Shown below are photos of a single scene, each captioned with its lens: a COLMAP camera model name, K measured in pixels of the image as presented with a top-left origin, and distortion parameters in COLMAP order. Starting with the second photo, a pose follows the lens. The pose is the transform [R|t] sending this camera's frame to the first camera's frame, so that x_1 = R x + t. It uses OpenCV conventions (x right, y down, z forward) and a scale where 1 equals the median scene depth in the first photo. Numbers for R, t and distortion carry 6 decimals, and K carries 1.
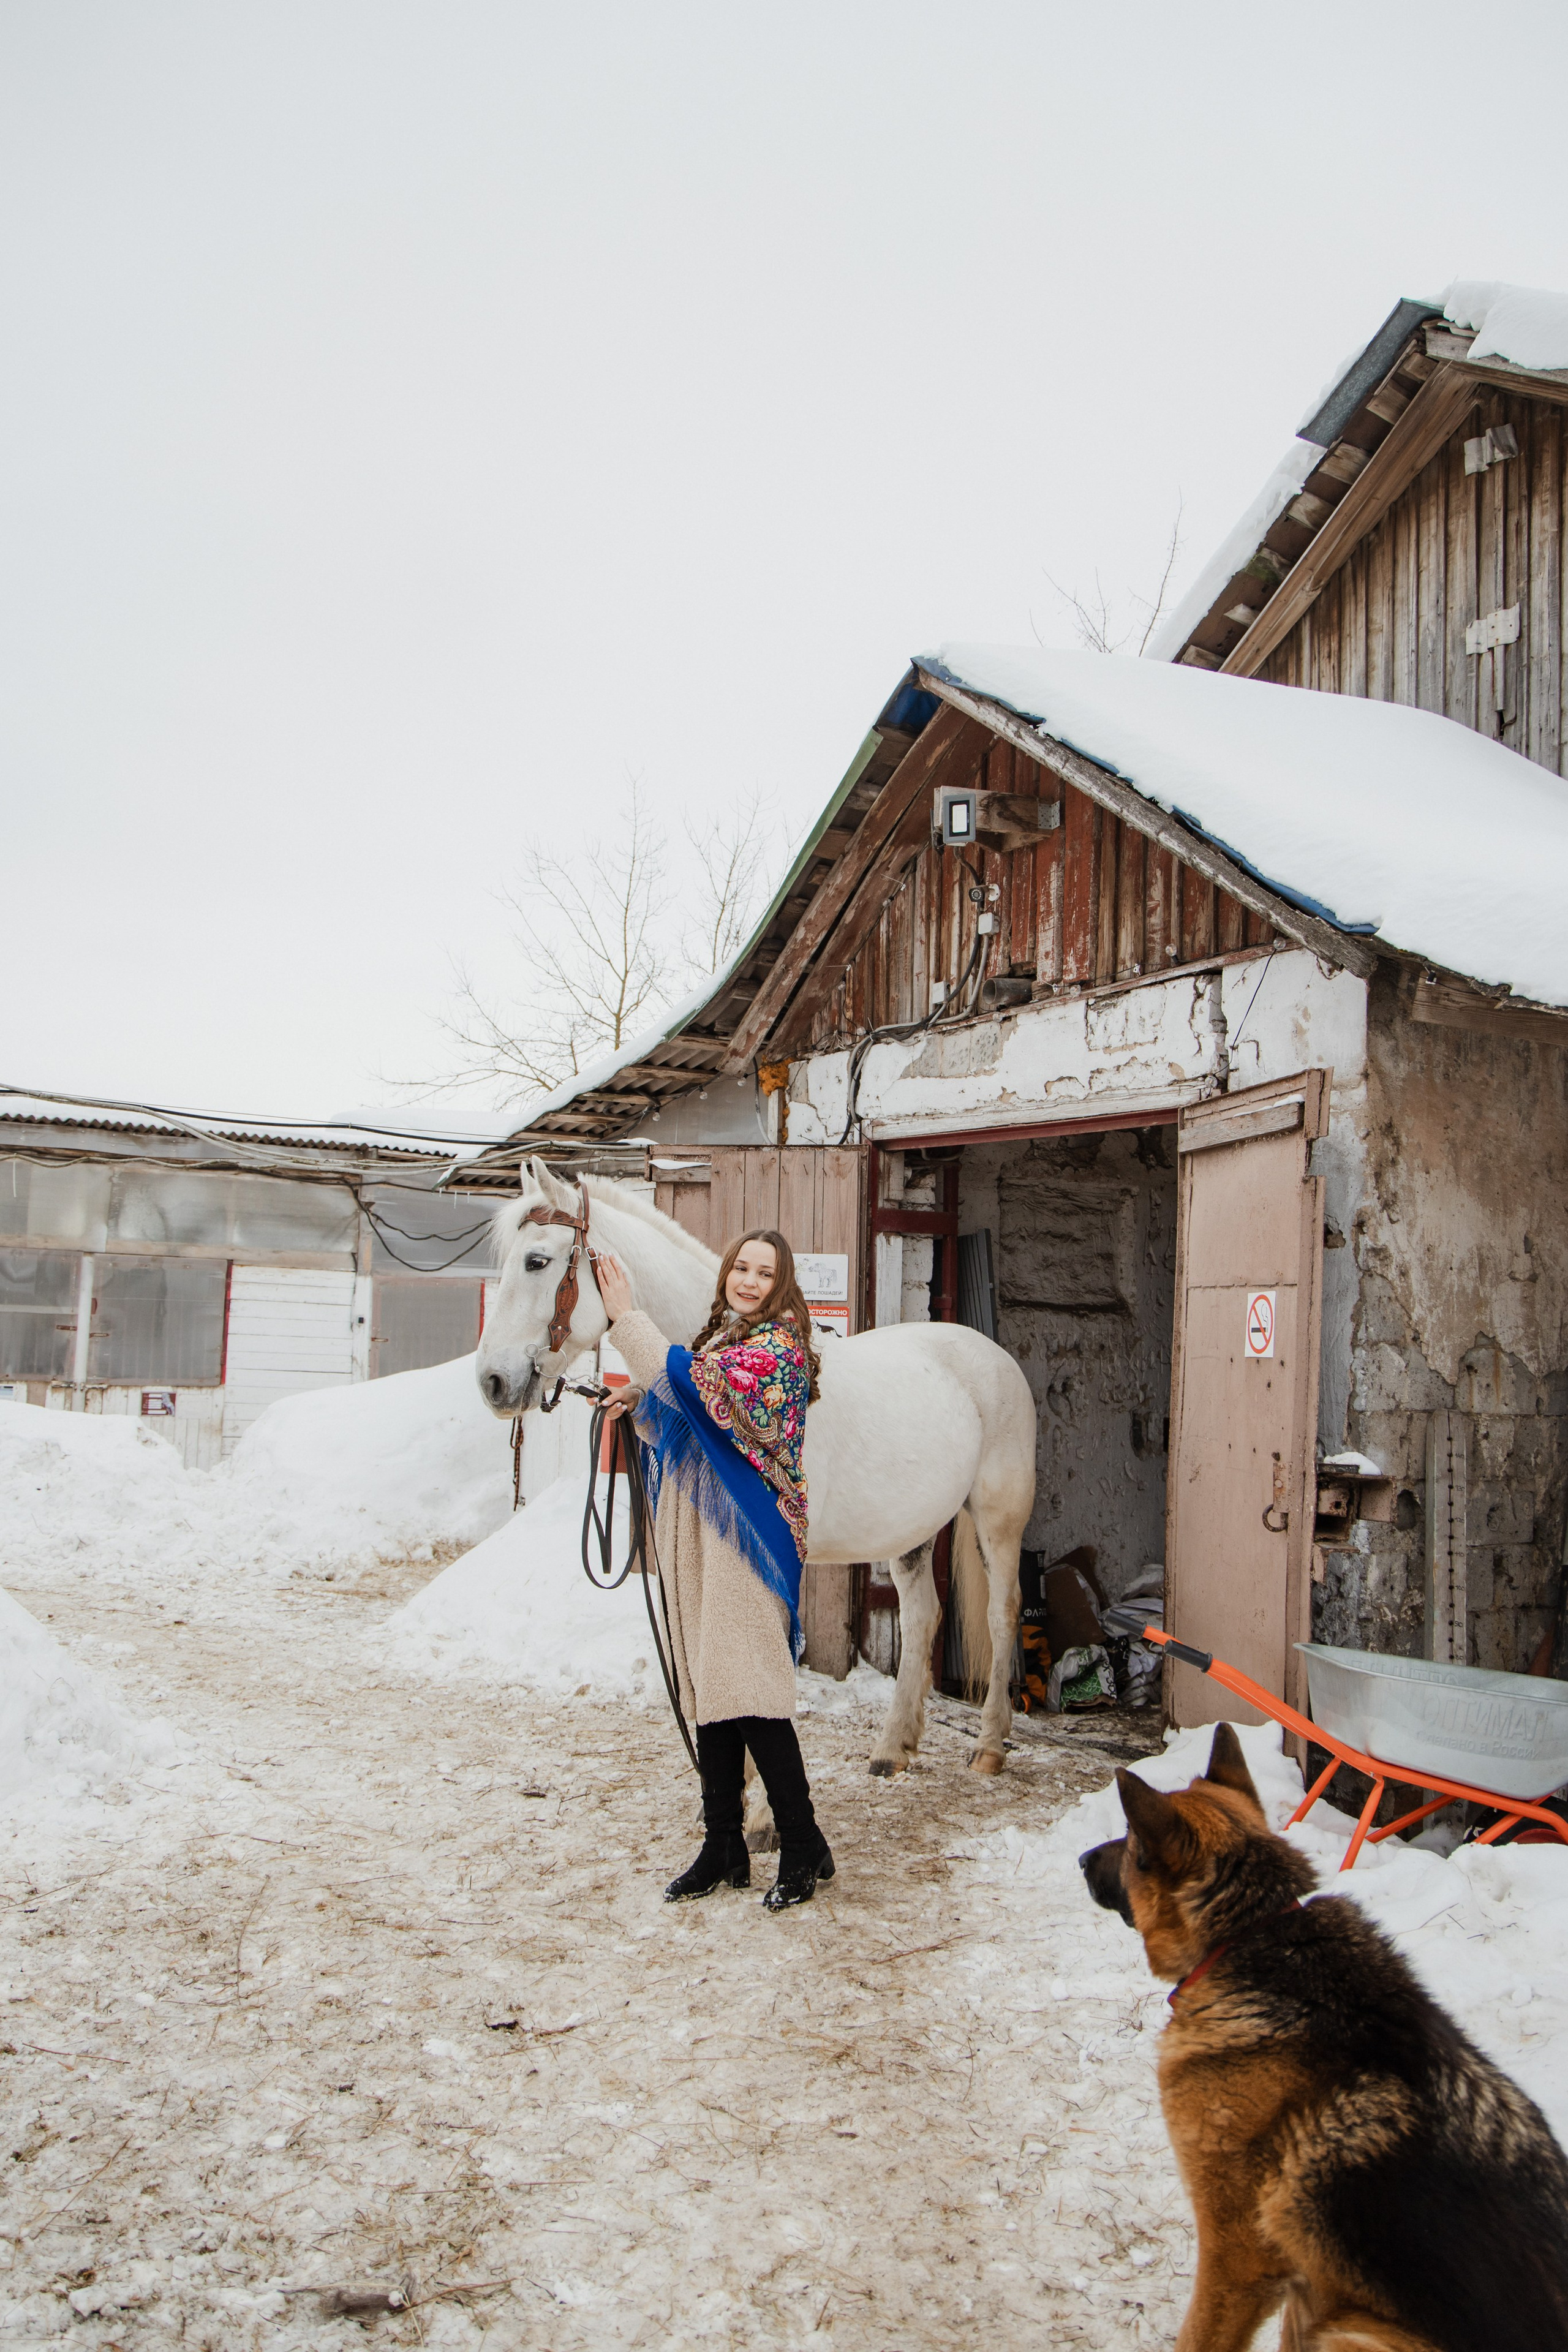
lens RADIAL K [[1651.0, 0, 784.0], [0, 1651.0, 1176.0], [0, 0, 1]] dist [-0.088839, 0.077760]
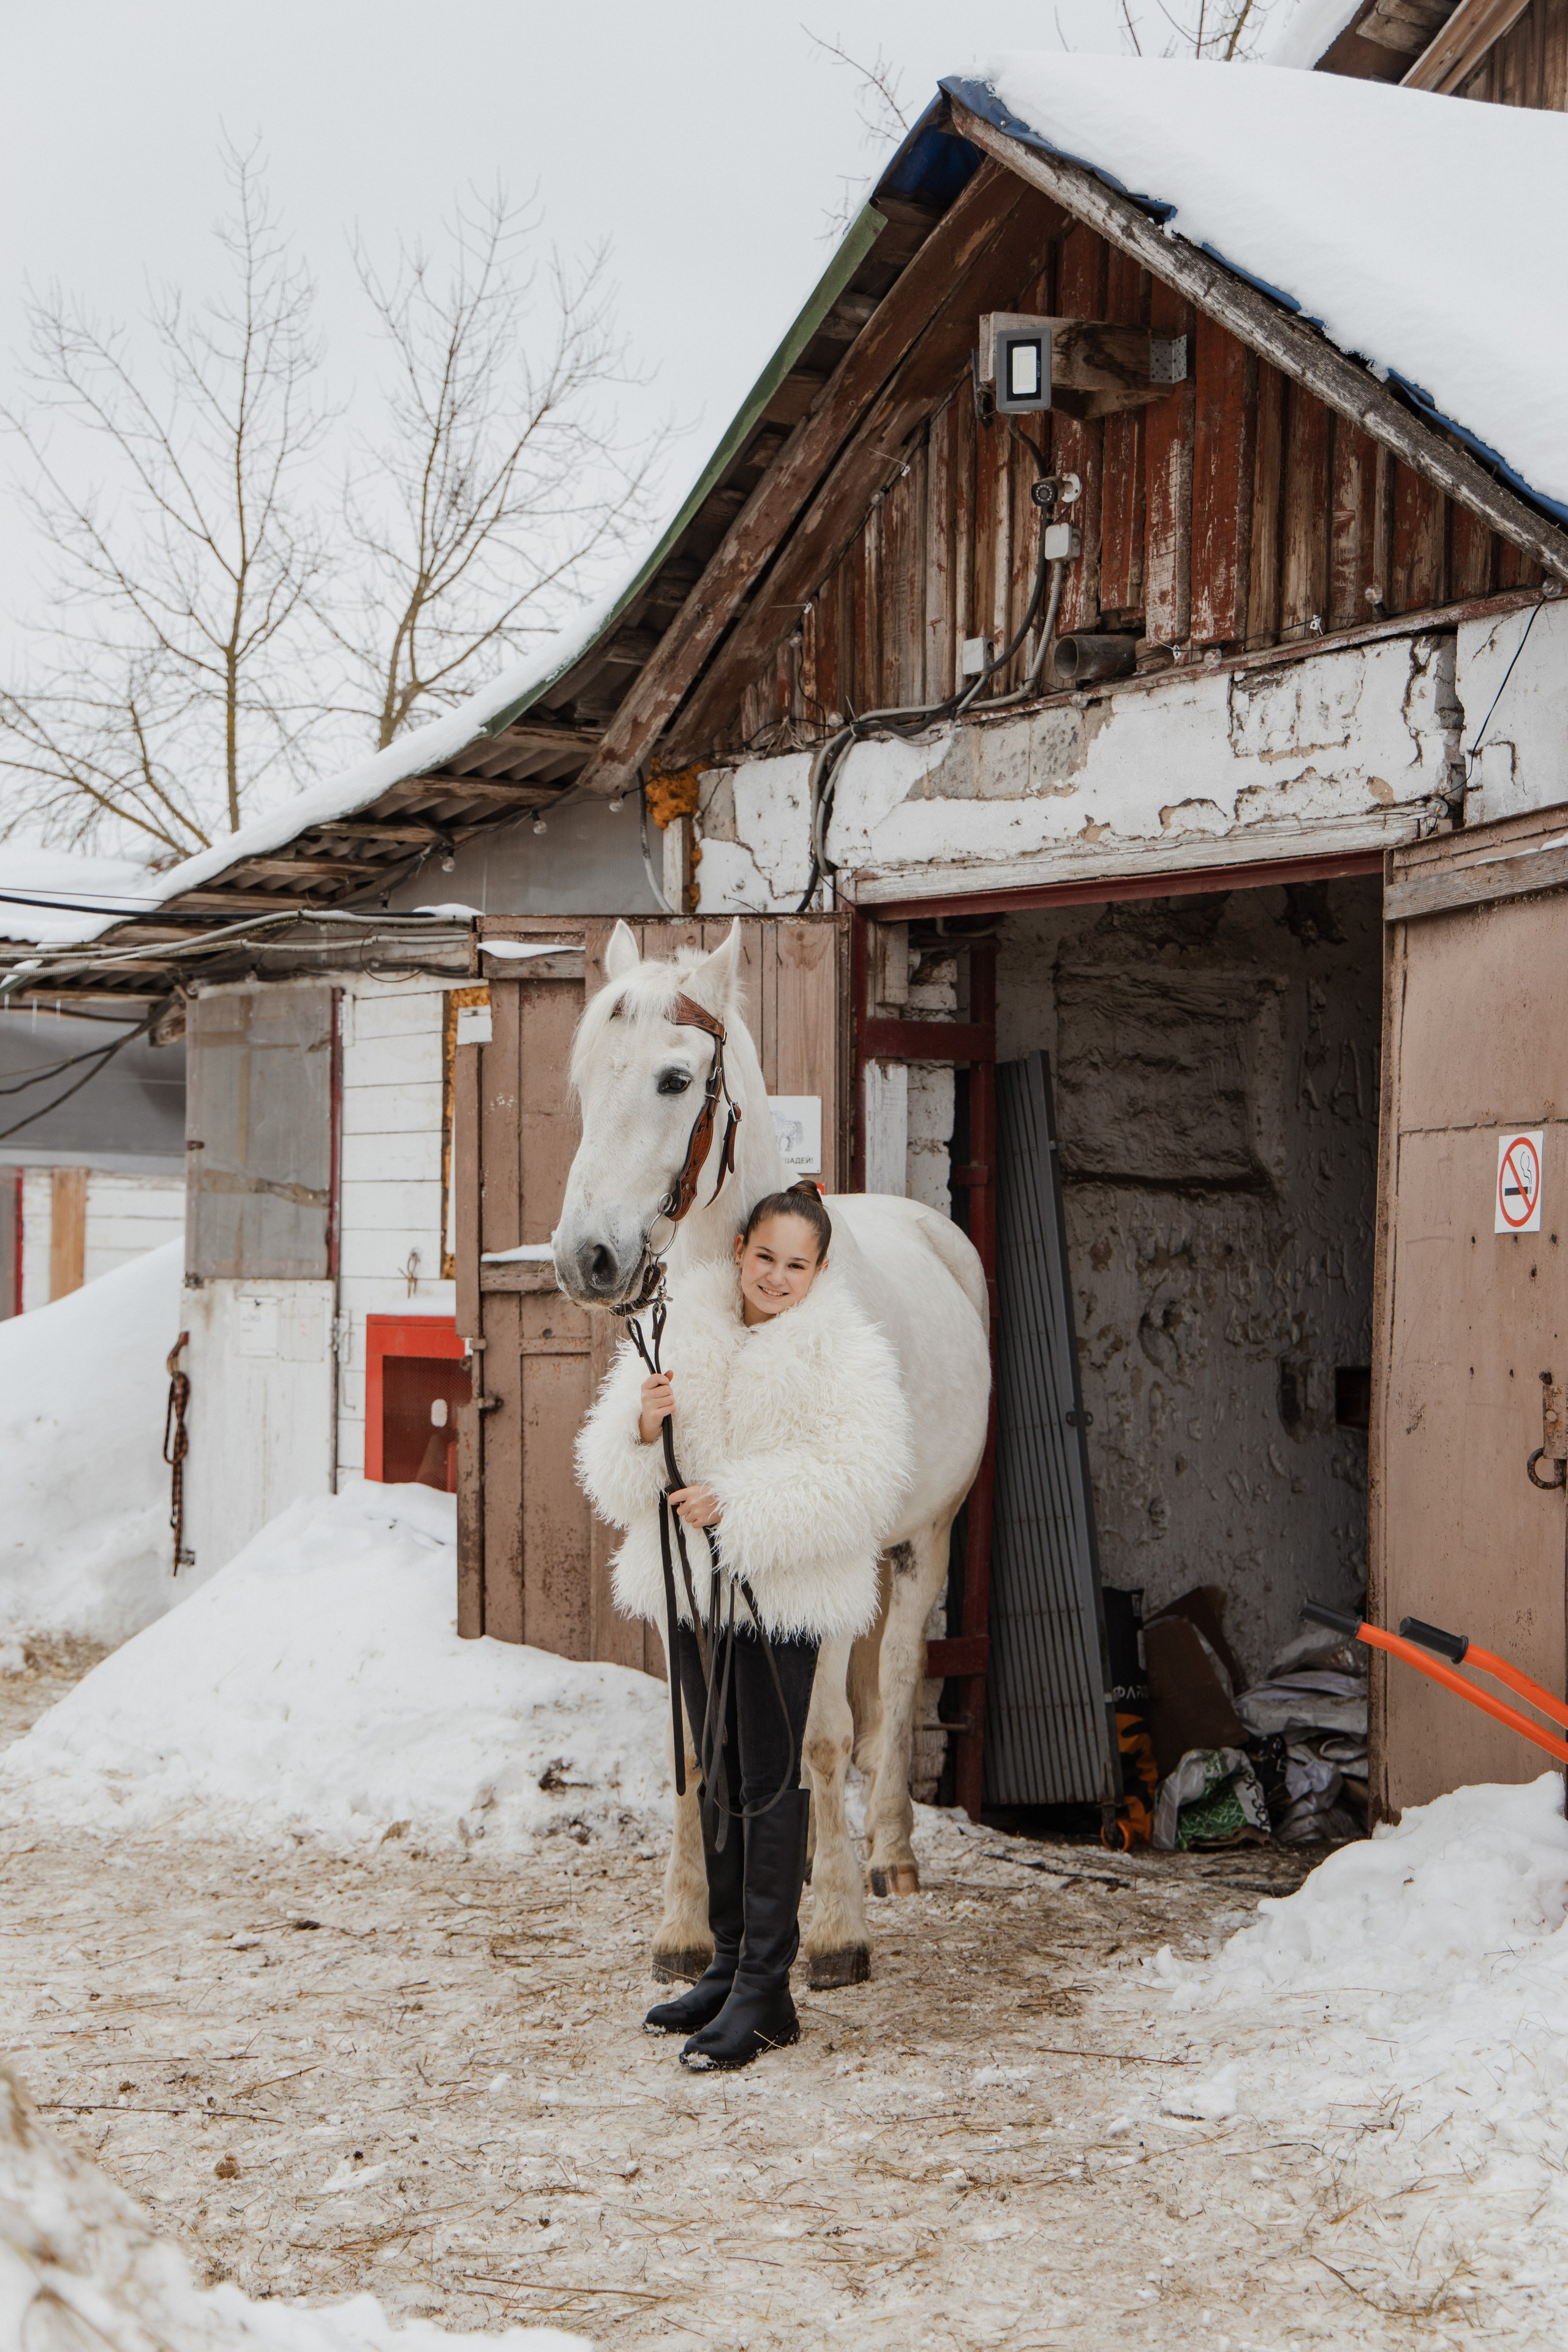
lens RADIAL K [[3442.7, 0, 762.0], [0, 3442.7, 1179.6], [0, 0, 1]] dist [0.159100, 0.221209]
pose [[0.996256, -0.018235, 0.084509, -0.089898], [0.012875, 0.997896, 0.063547, -0.002074], [-0.085490, -0.062221, 0.994394, -0.248828]]
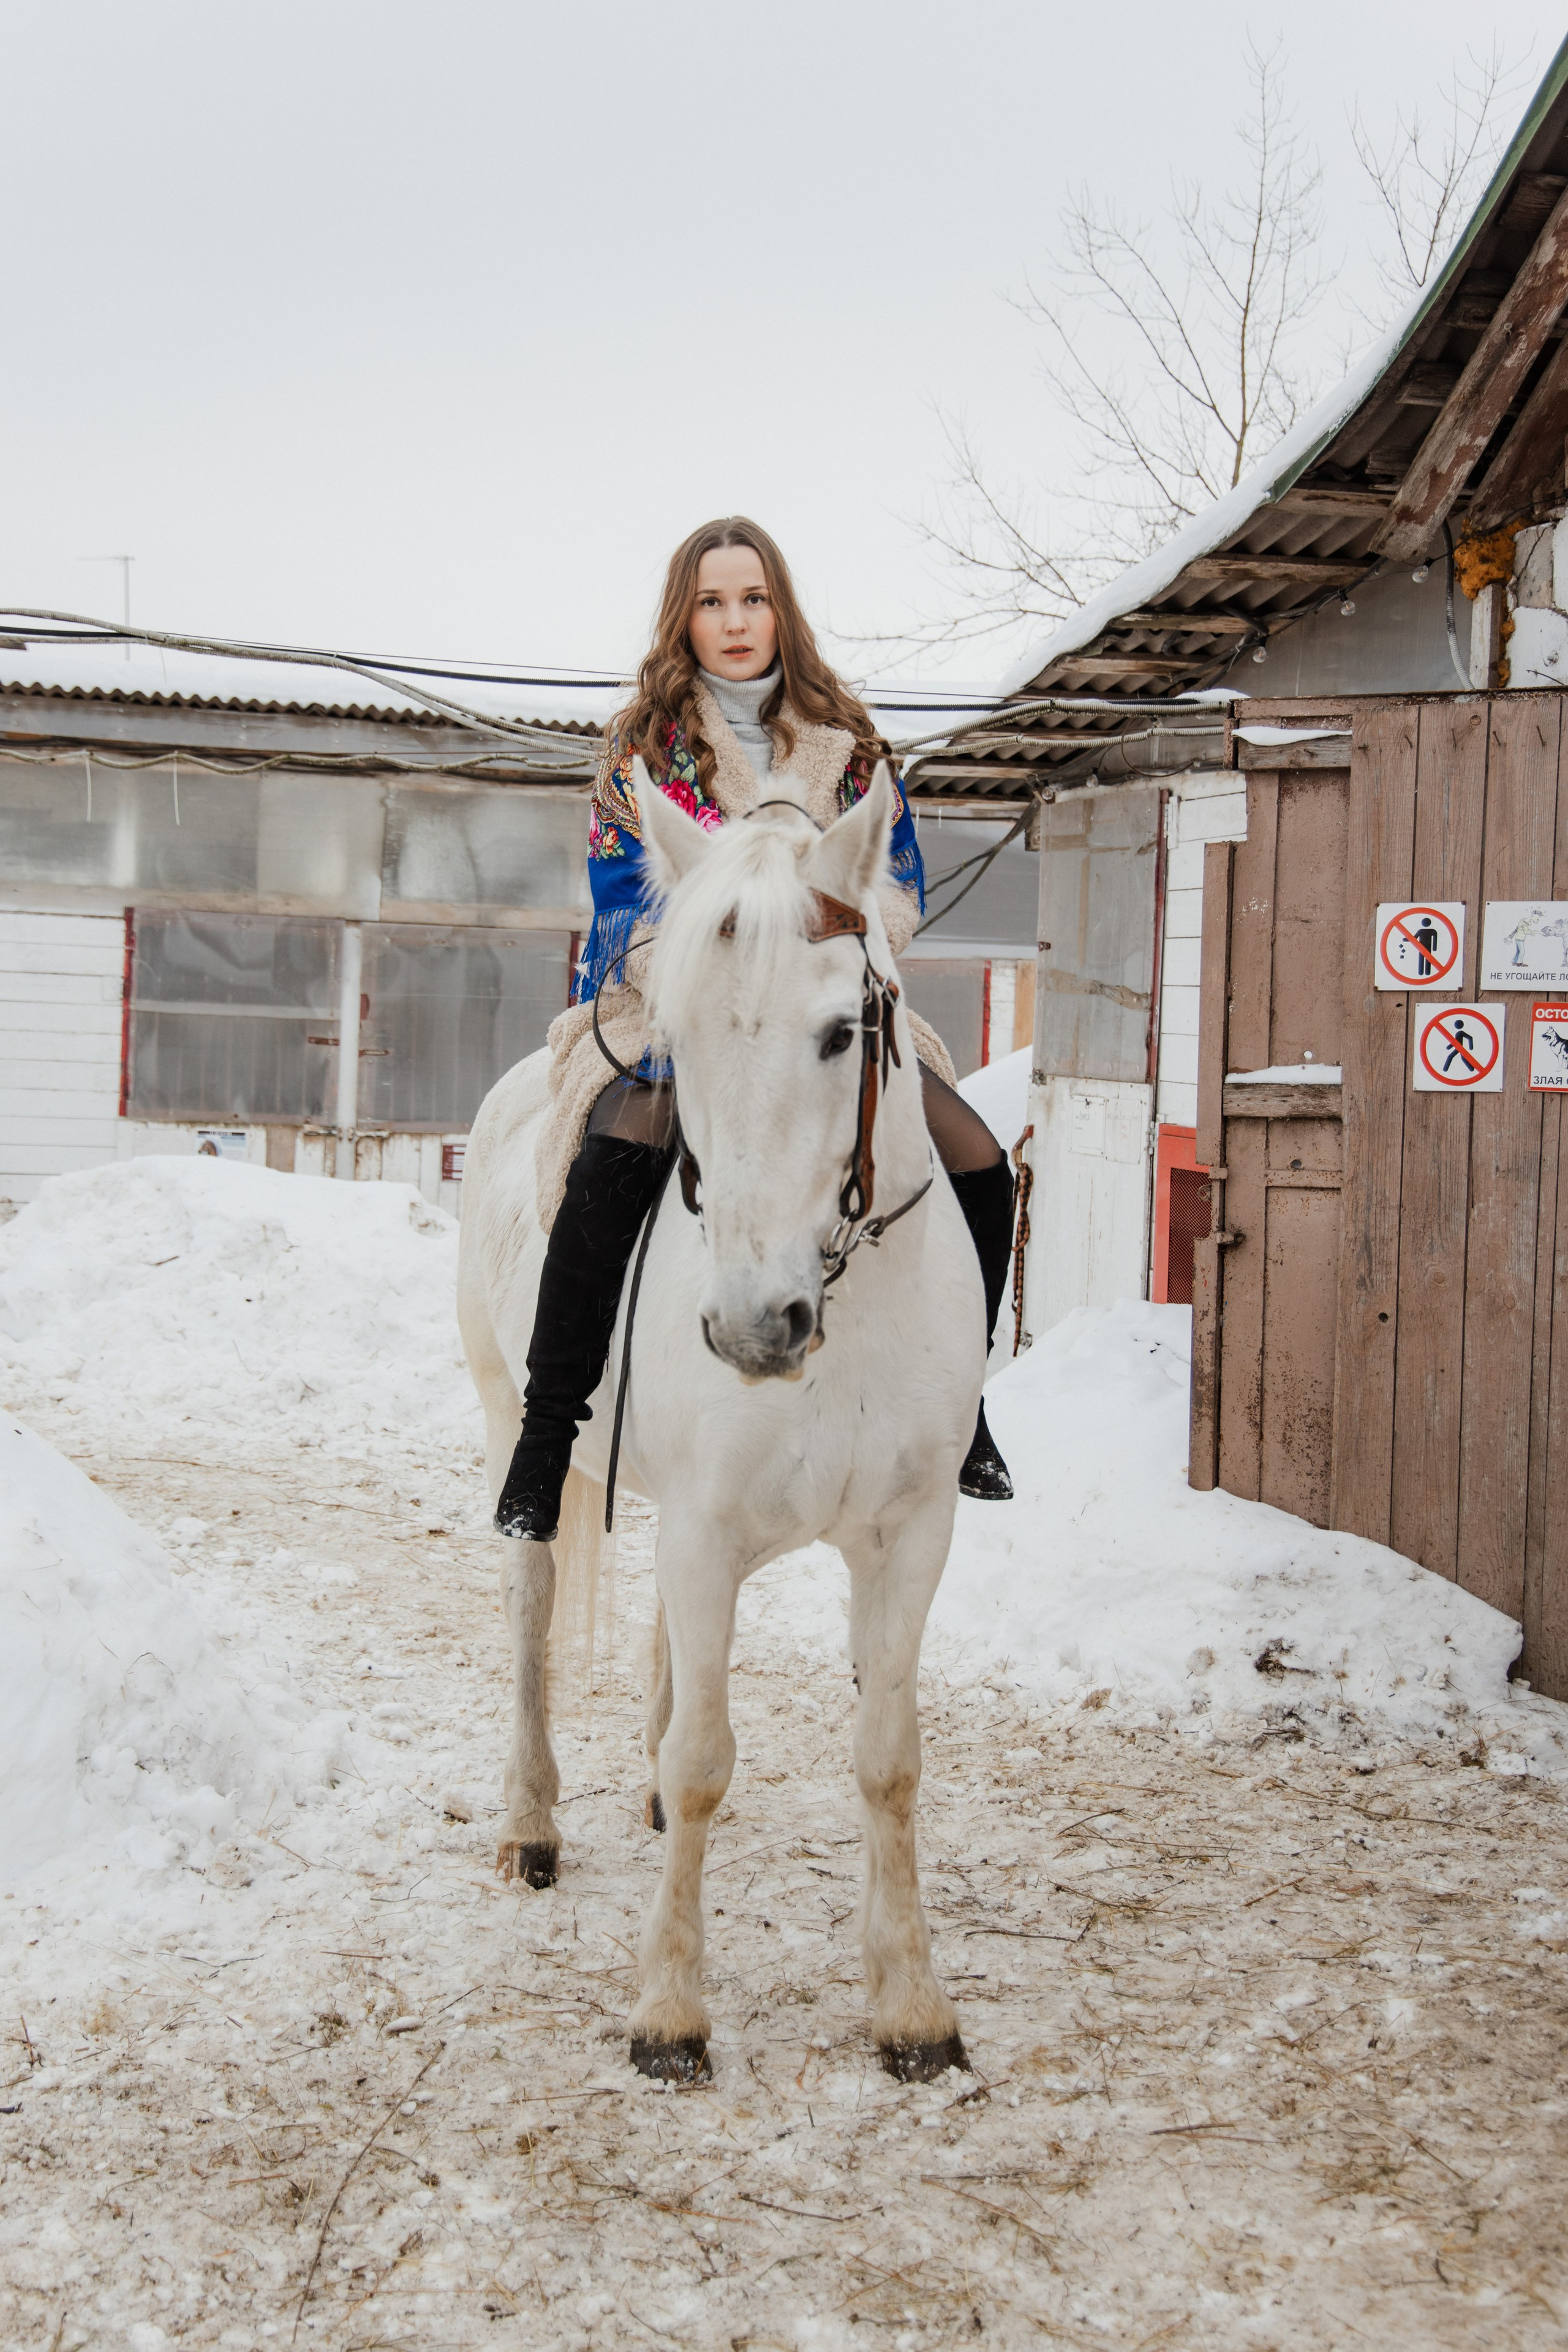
lens RADIAL K [[2601.6, 0, 776.1], [0, 2601.6, 1158.4], [0, 0, 1]] dist [0.047194, 0.130878]
pose [[0.960996, 0.018586, -0.275938, 0.011928], [0.019018, 0.990936, 0.132979, 0.013519], [0.275909, -0.133040, 0.951932, 0.147666]]
